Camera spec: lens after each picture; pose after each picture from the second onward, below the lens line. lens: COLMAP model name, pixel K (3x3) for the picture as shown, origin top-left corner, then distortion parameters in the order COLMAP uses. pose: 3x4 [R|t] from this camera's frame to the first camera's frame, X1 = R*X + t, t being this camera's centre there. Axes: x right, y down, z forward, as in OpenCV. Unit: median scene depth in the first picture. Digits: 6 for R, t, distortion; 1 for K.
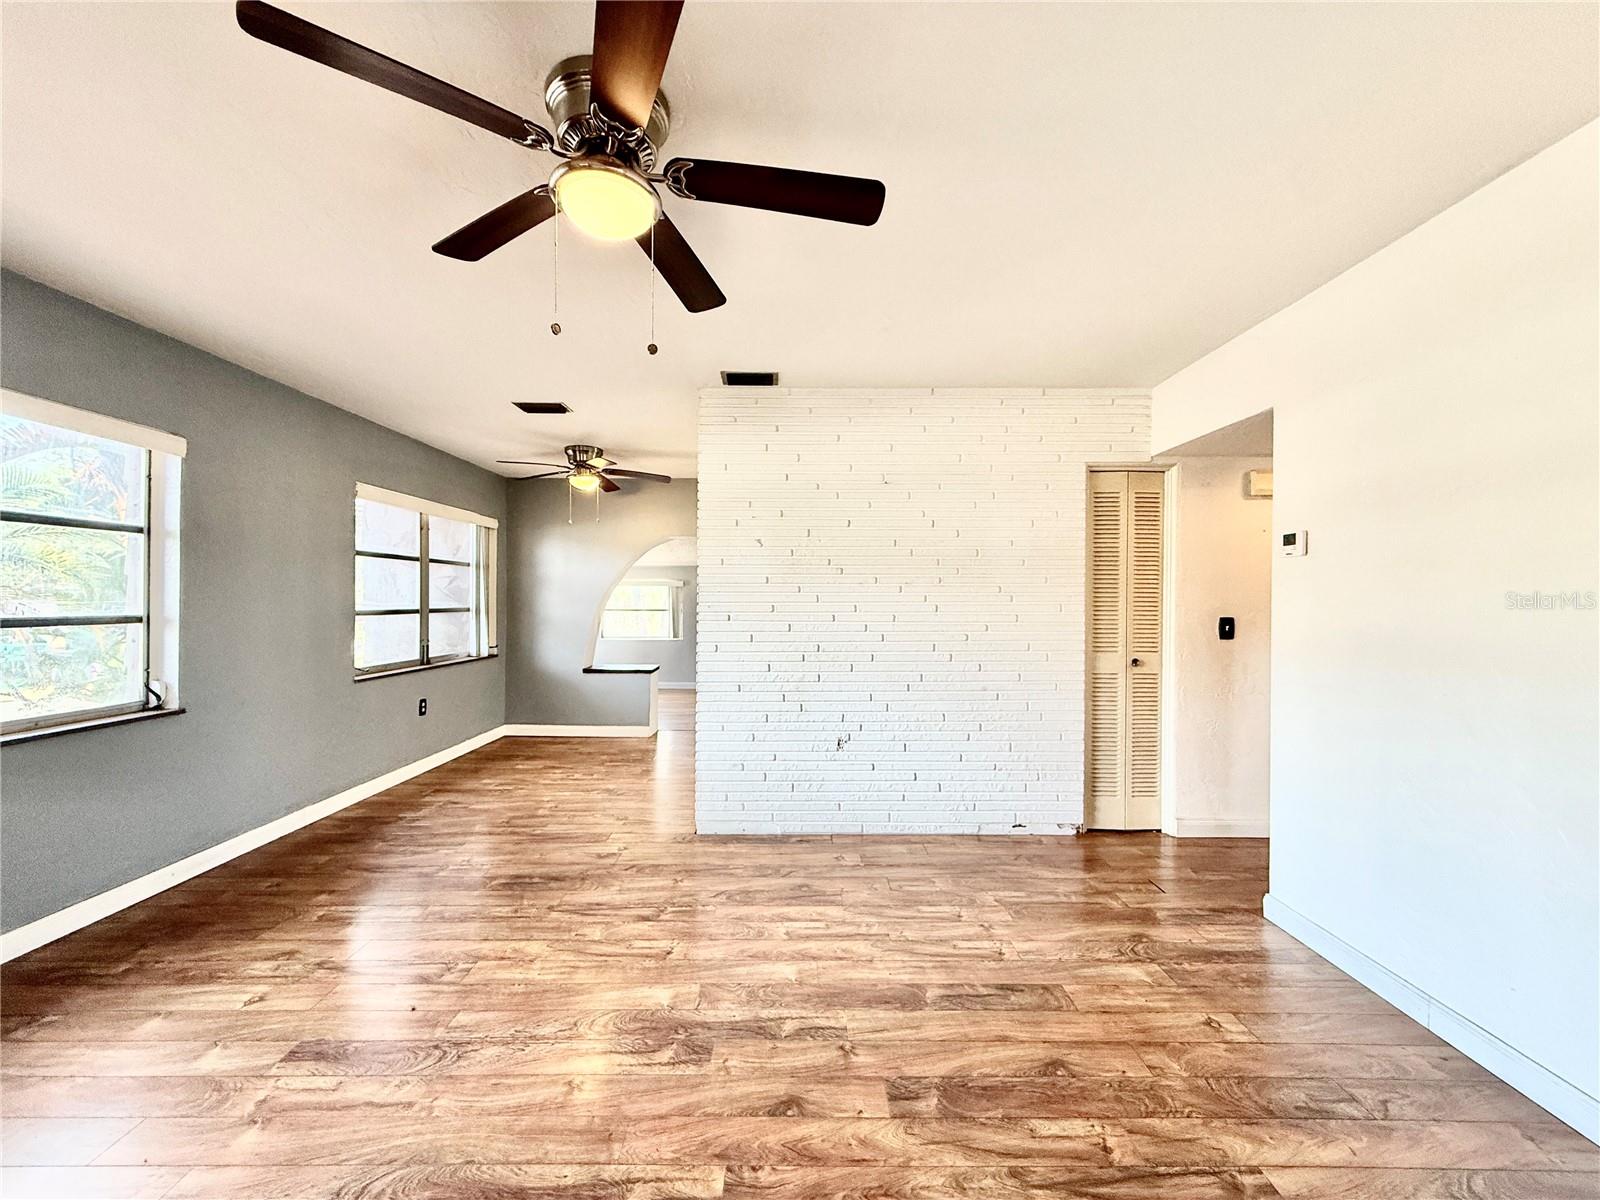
lens RADIAL K [[637.2, 0, 796.7], [0, 637.2, 599.6], [0, 0, 1]] dist [-0.000117, 0.000128]
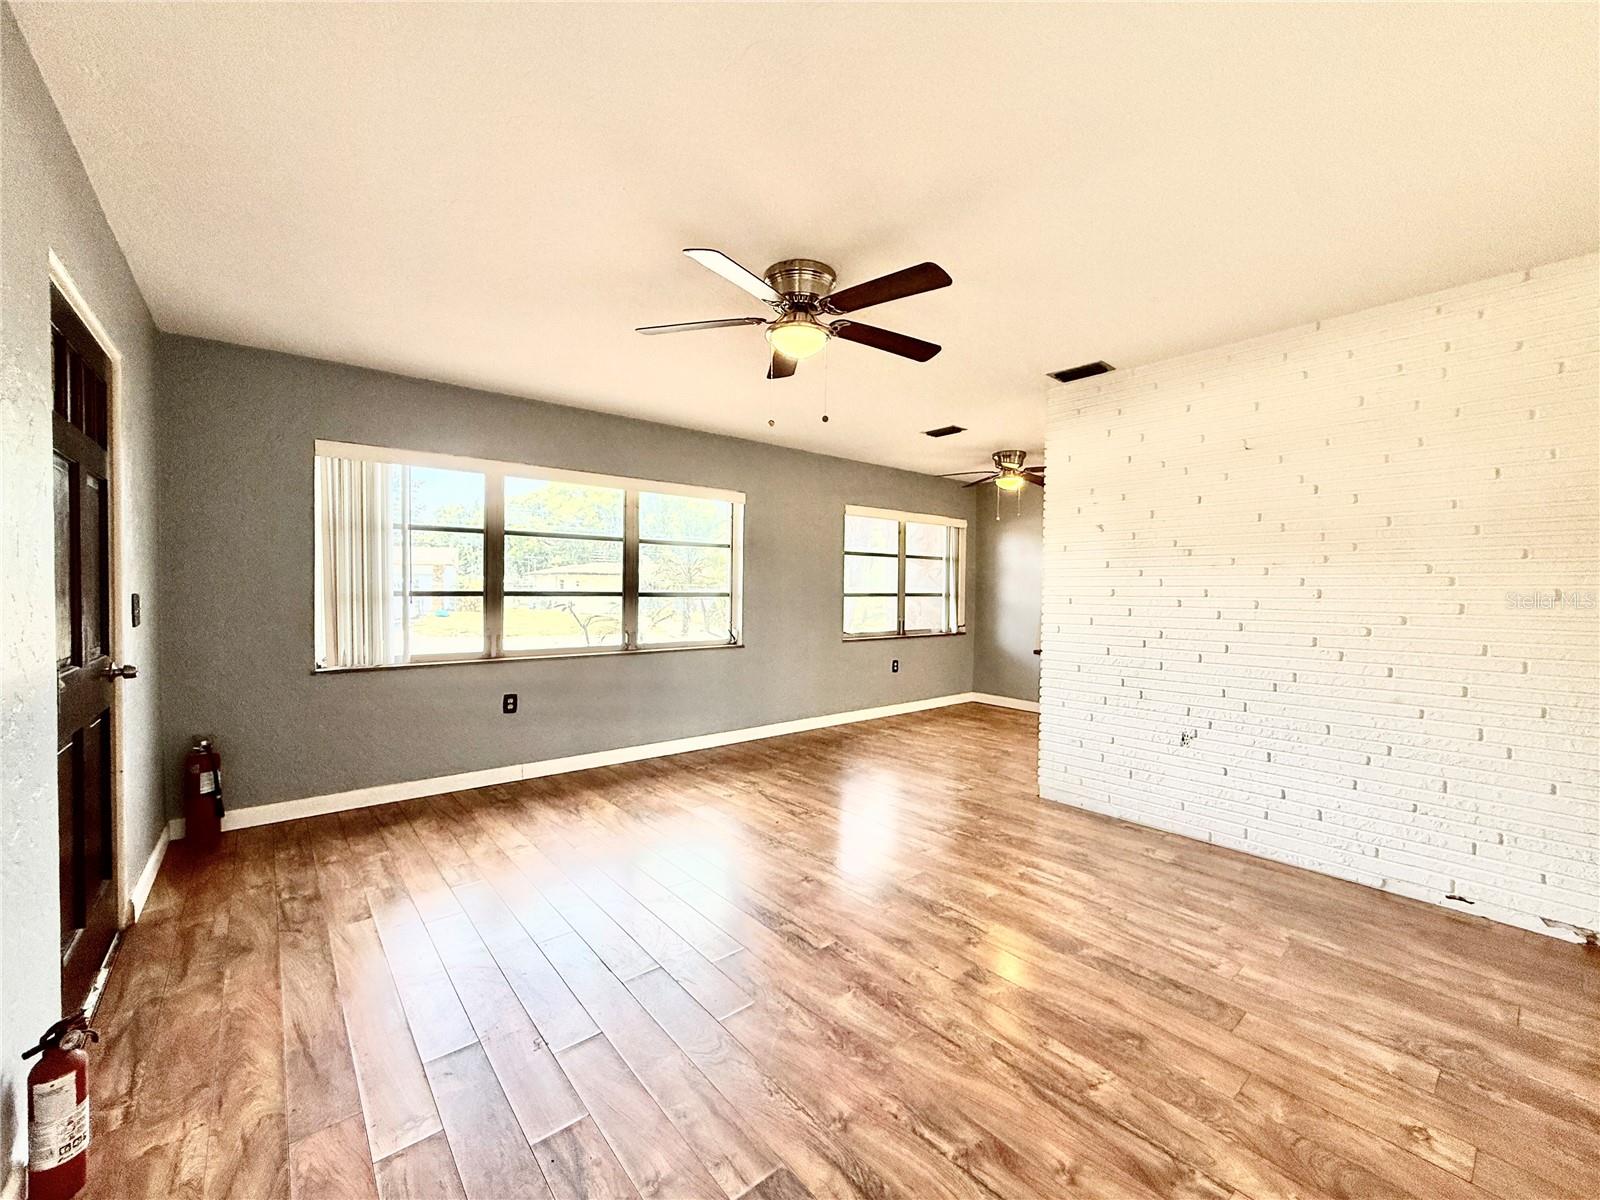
lens RADIAL K [[637.2, 0, 796.7], [0, 637.2, 599.6], [0, 0, 1]] dist [-0.000117, 0.000128]
pose [[0.642689, 0.015613, -0.765968, 0.441188], [-0.005799, 0.999863, 0.015515, 0.013024], [0.766106, -0.005530, 0.642691, -0.030542]]
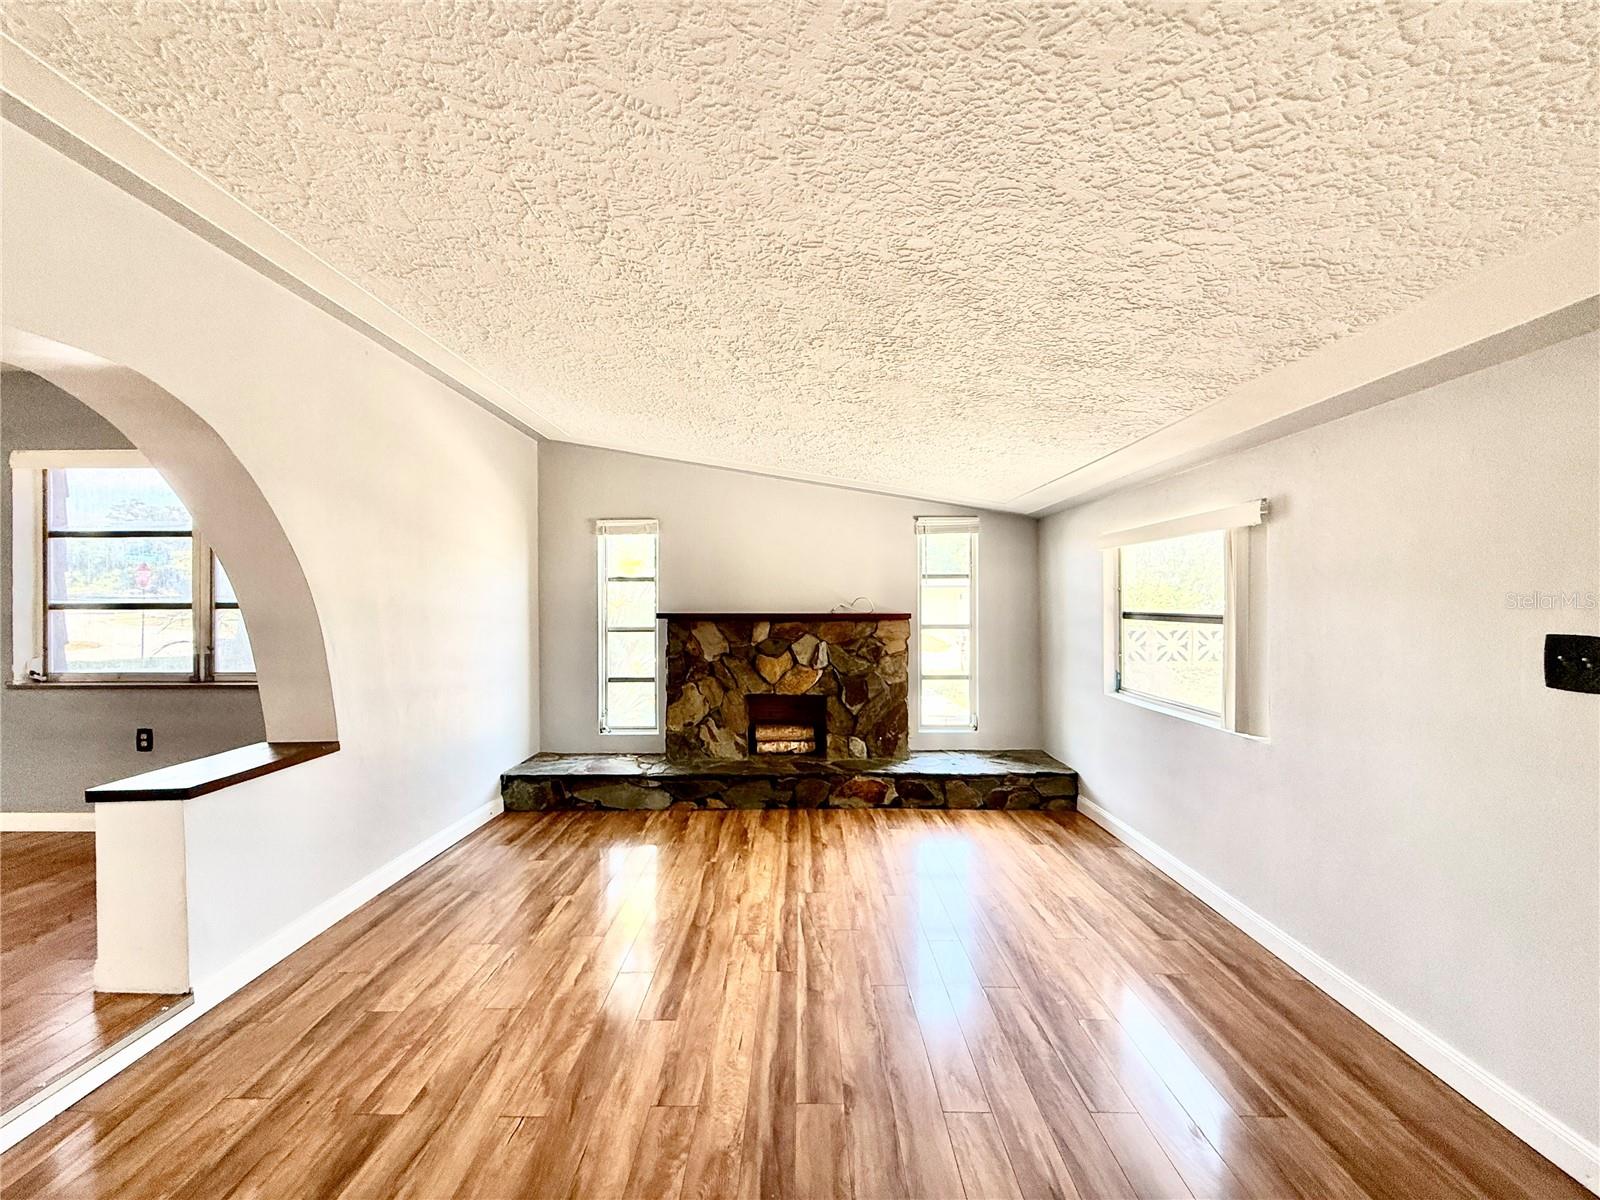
lens RADIAL K [[637.2, 0, 796.7], [0, 637.2, 599.6], [0, 0, 1]] dist [-0.000117, 0.000128]
pose [[-0.004948, -0.009971, -0.999938, 0.183626], [0.003156, 0.999945, -0.009987, 0.029535], [0.999983, -0.003205, -0.004916, 2.504228]]
